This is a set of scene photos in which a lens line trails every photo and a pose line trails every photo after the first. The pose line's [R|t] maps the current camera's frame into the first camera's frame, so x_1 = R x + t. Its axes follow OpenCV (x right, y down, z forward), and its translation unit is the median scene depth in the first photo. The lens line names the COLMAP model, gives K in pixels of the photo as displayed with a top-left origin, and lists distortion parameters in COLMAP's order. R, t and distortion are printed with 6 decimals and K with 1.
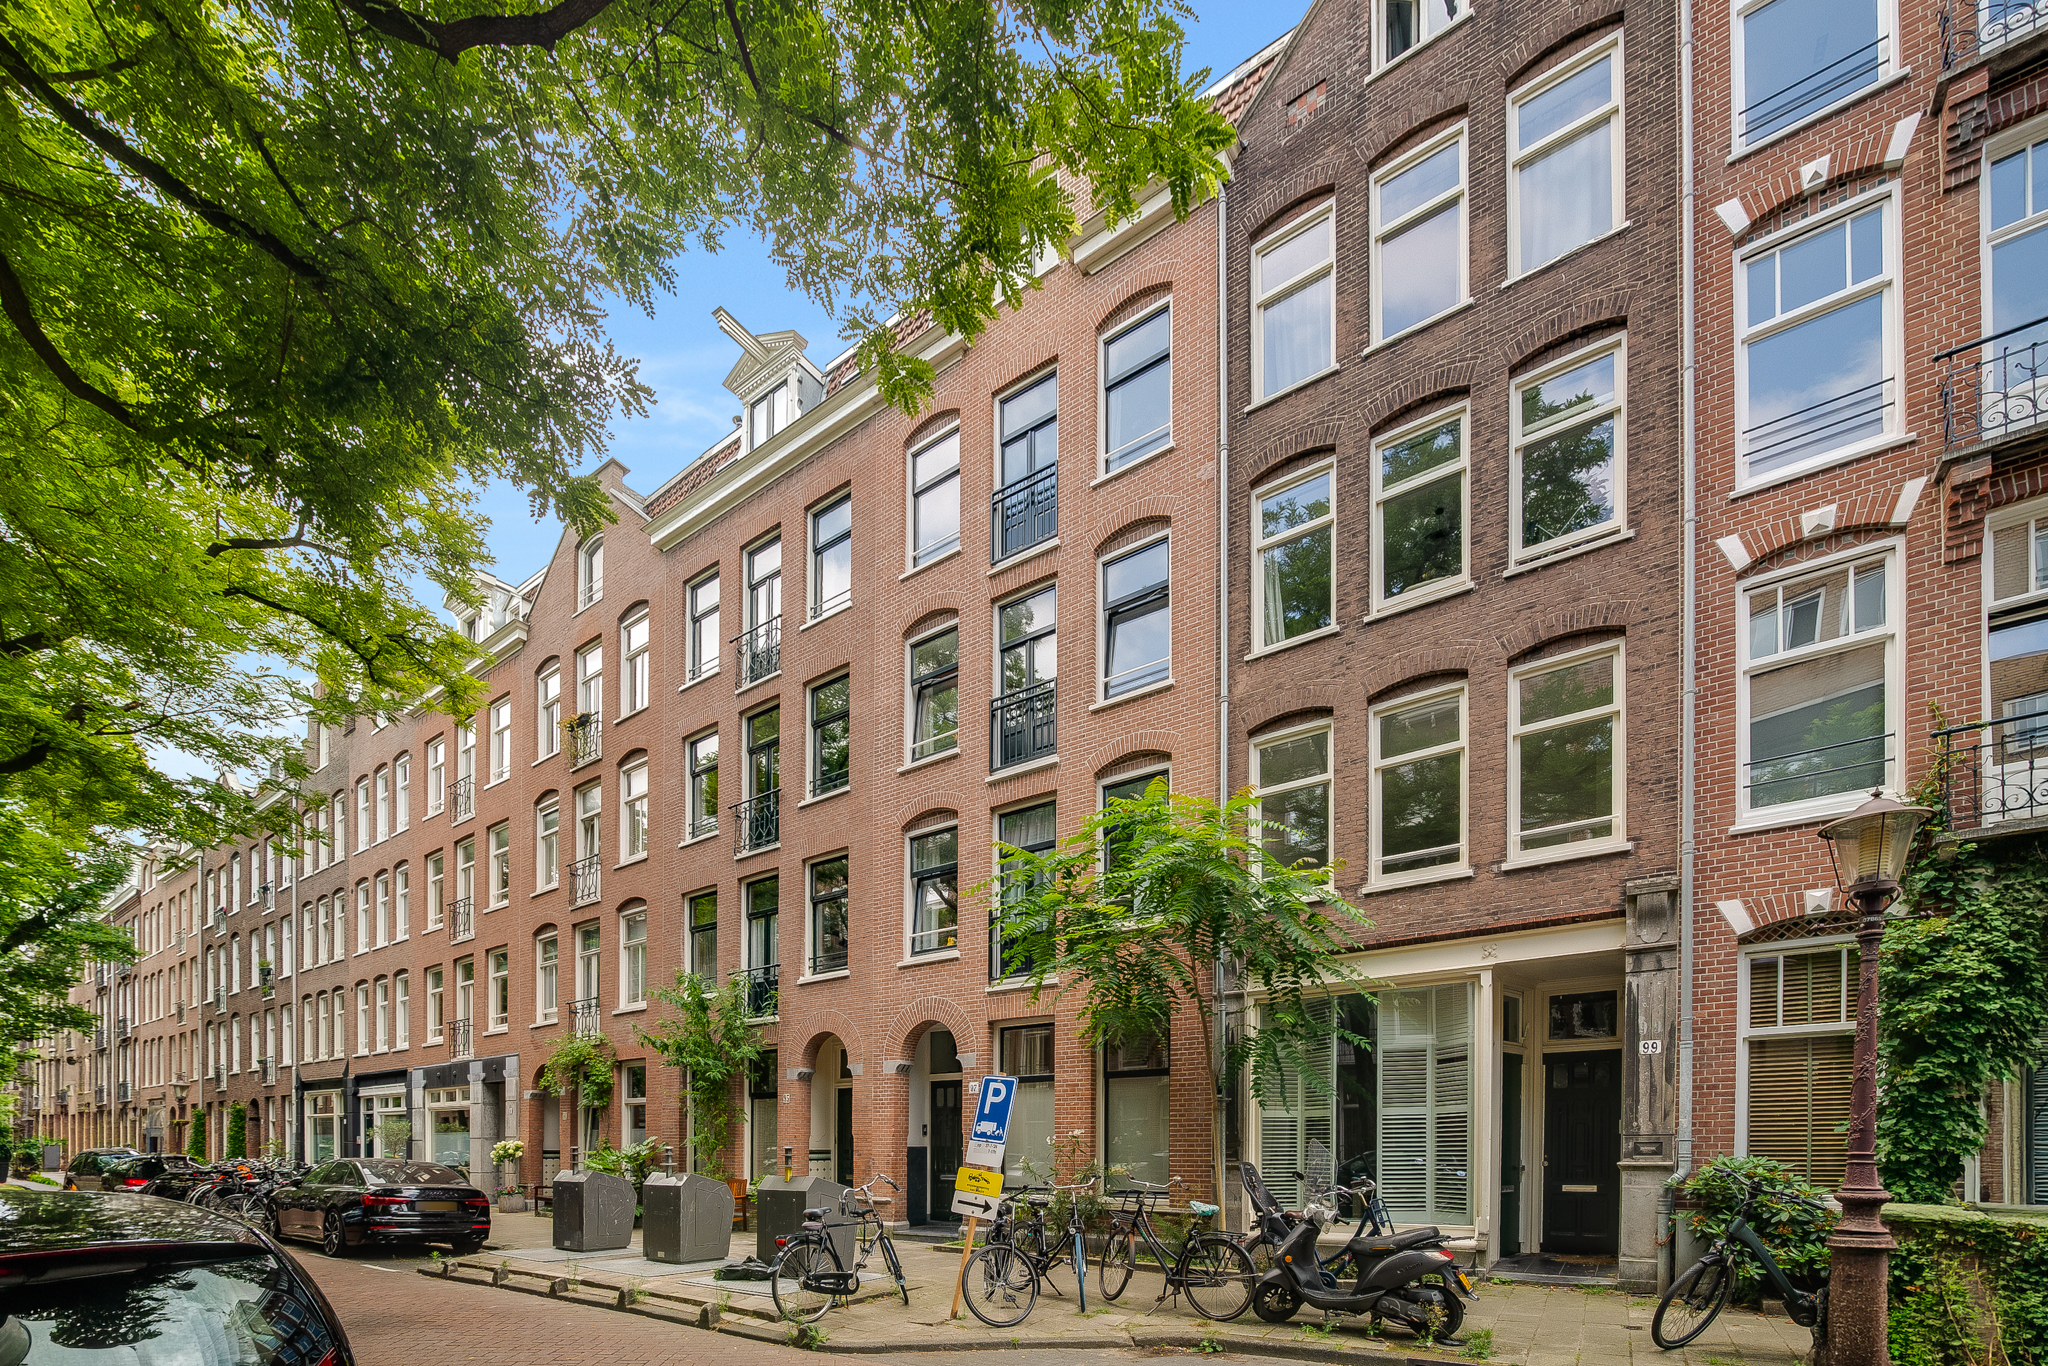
lens RADIAL K [[968.7, 0, 1032.6], [0, 968.7, 679.2], [0, 0, 1]] dist [-0.009694, 0.000755]
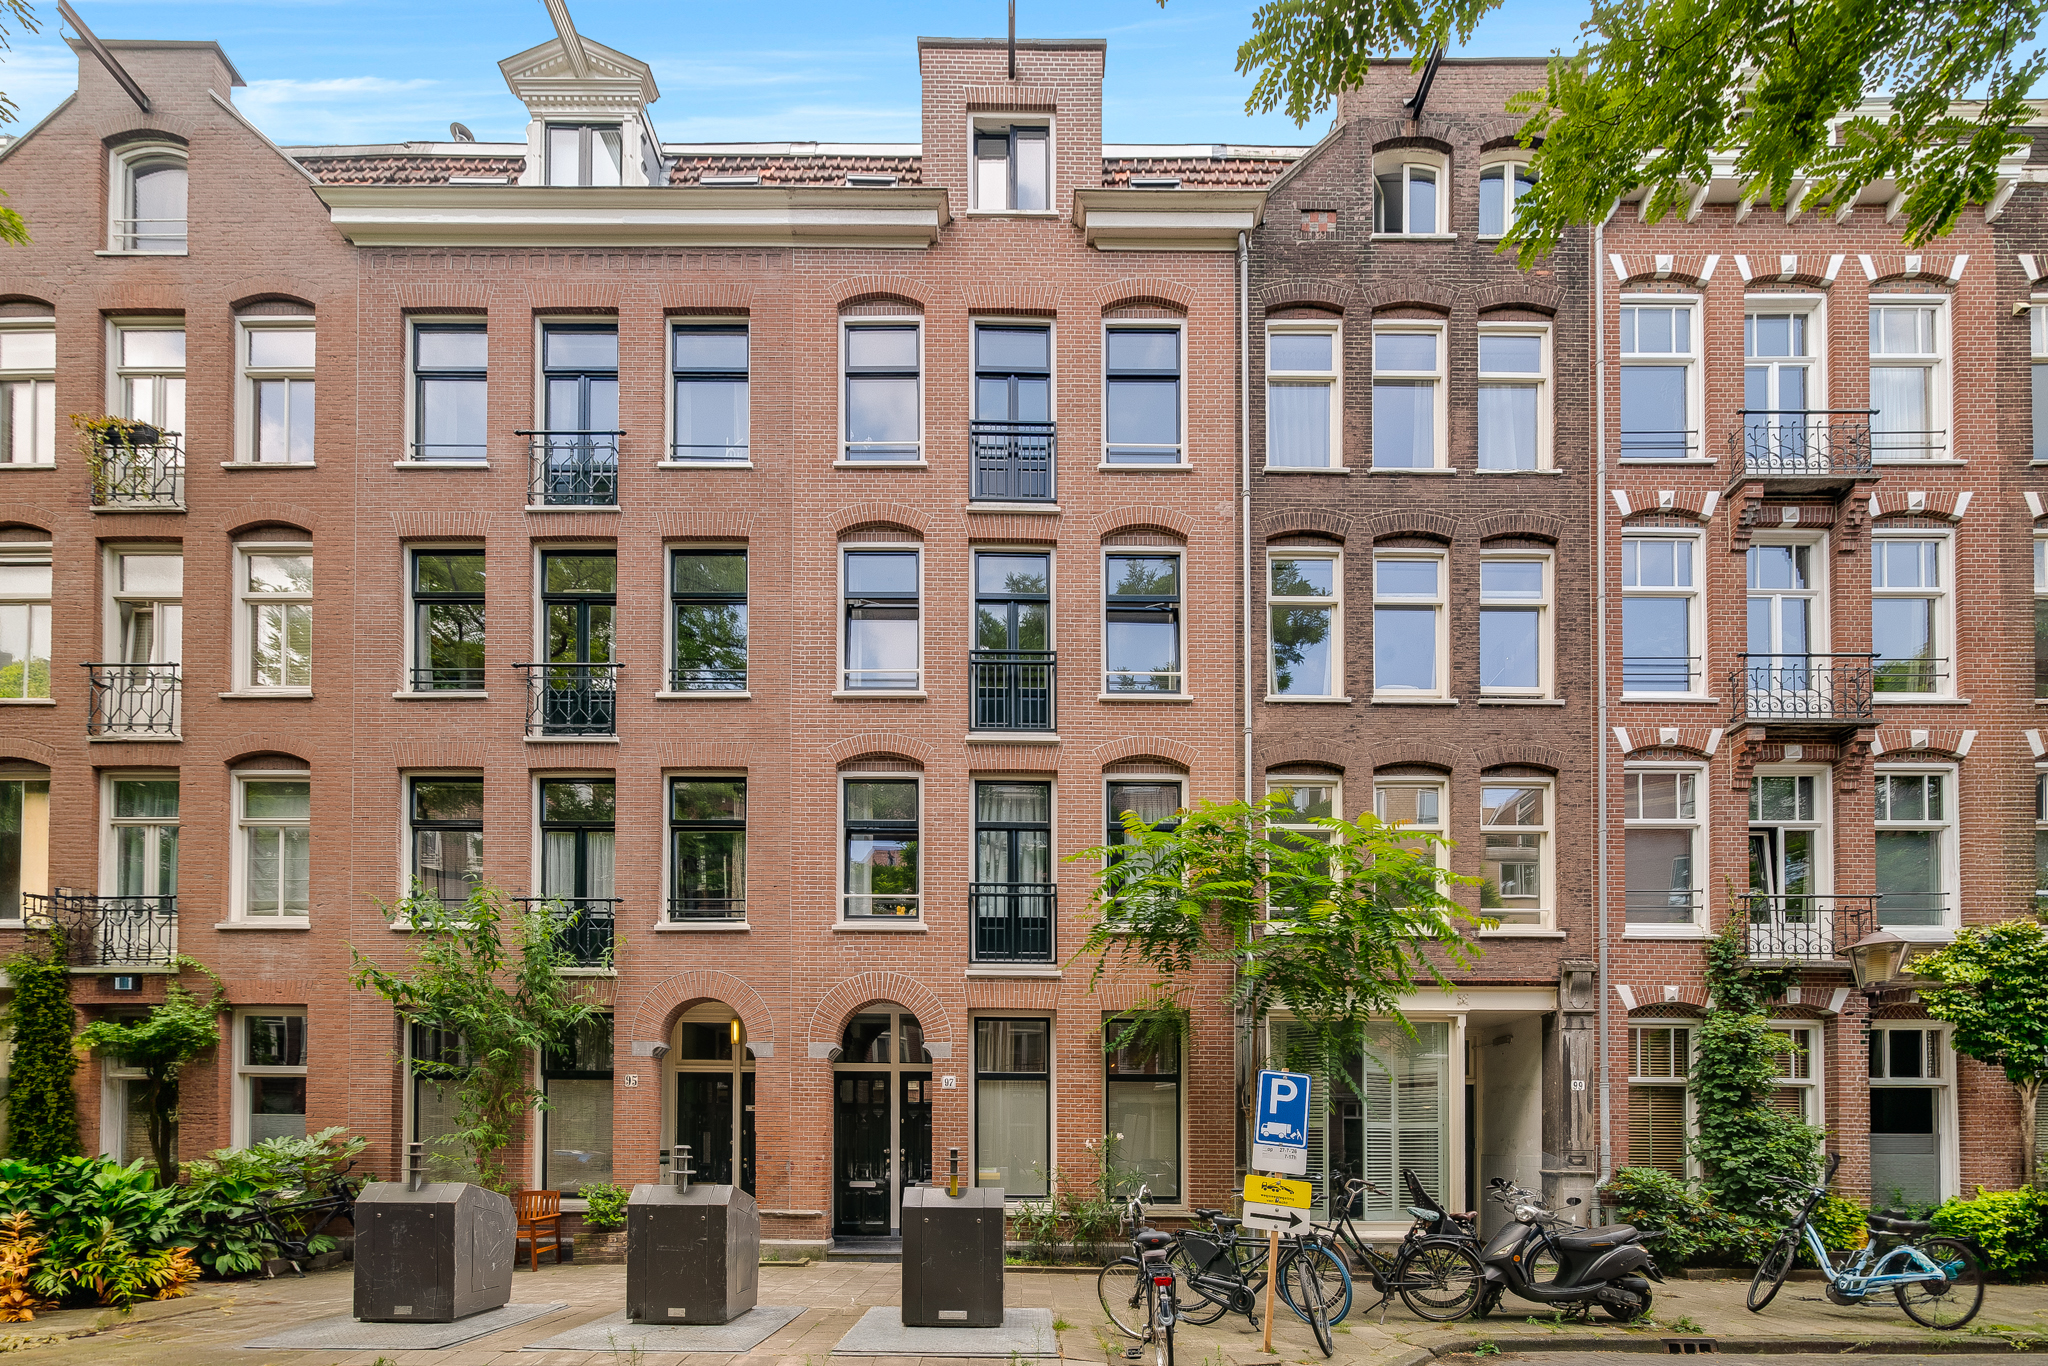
lens RADIAL K [[873.3, 0, 1024.3], [0, 873.3, 827.4], [0, 0, 1]] dist [0.001653, 0.000100]
pose [[0.770325, 0.233009, 0.593554, -0.389070], [-0.288144, 0.957585, -0.001956, 0.144688], [-0.568834, -0.169522, 0.804792, 0.291066]]
